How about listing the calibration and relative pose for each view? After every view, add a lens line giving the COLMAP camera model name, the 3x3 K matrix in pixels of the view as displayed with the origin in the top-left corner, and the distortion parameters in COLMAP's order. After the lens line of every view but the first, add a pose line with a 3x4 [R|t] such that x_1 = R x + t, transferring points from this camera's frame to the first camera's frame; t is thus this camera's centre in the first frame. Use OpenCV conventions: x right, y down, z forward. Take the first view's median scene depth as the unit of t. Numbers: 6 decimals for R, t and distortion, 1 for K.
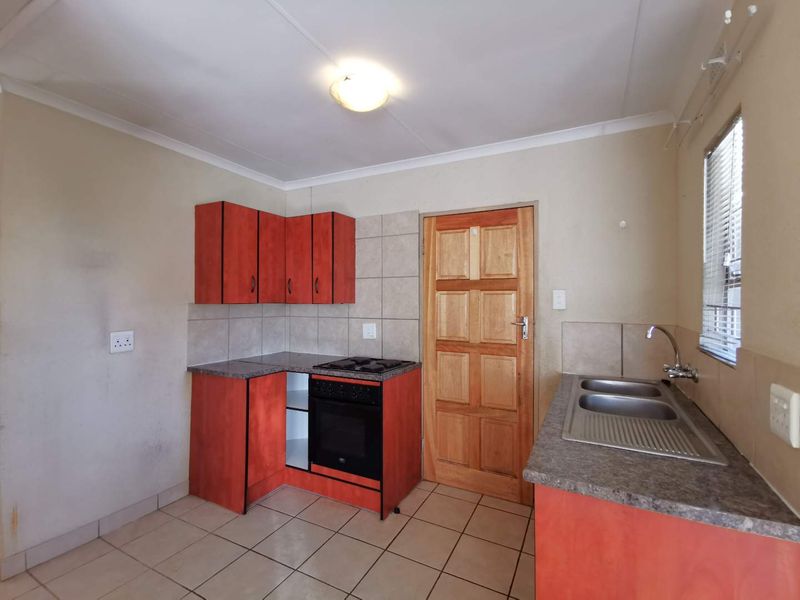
lens RADIAL K [[367.2, 0, 405.8], [0, 367.2, 296.0], [0, 0, 1]] dist [0.015980, -0.000478]
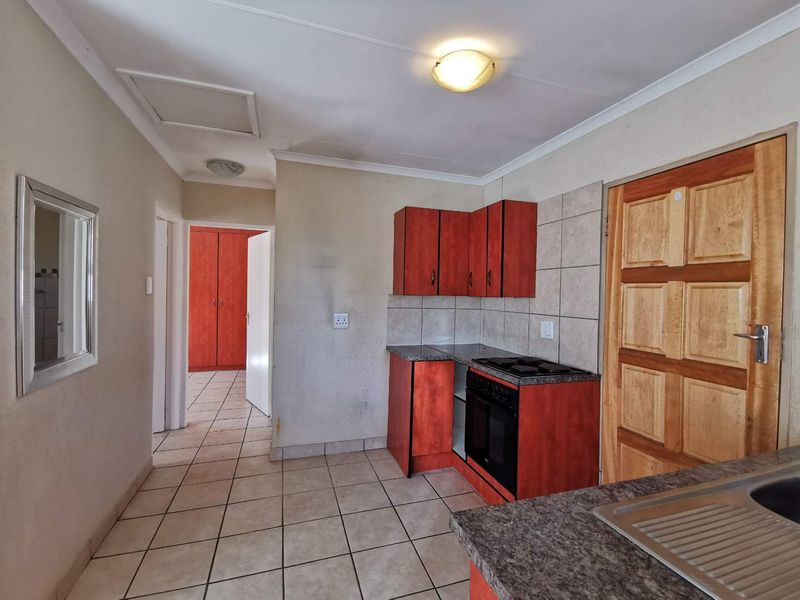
lens RADIAL K [[367.2, 0, 405.8], [0, 367.2, 296.0], [0, 0, 1]] dist [0.015980, -0.000478]
pose [[0.721589, 0.020073, -0.692031, 0.297680], [-0.011804, 0.999791, 0.016692, 0.005148], [0.692221, -0.003876, 0.721675, 0.152252]]
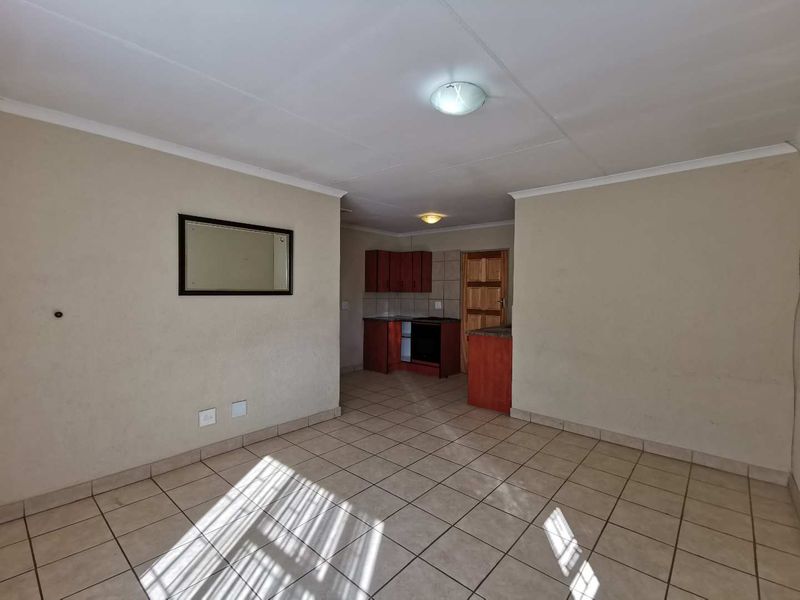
lens RADIAL K [[367.2, 0, 405.8], [0, 367.2, 296.0], [0, 0, 1]] dist [0.015980, -0.000478]
pose [[0.970379, 0.009488, -0.241401, 0.264455], [-0.003882, 0.999712, 0.023688, -0.009393], [0.241557, -0.022050, 0.970136, -1.262033]]
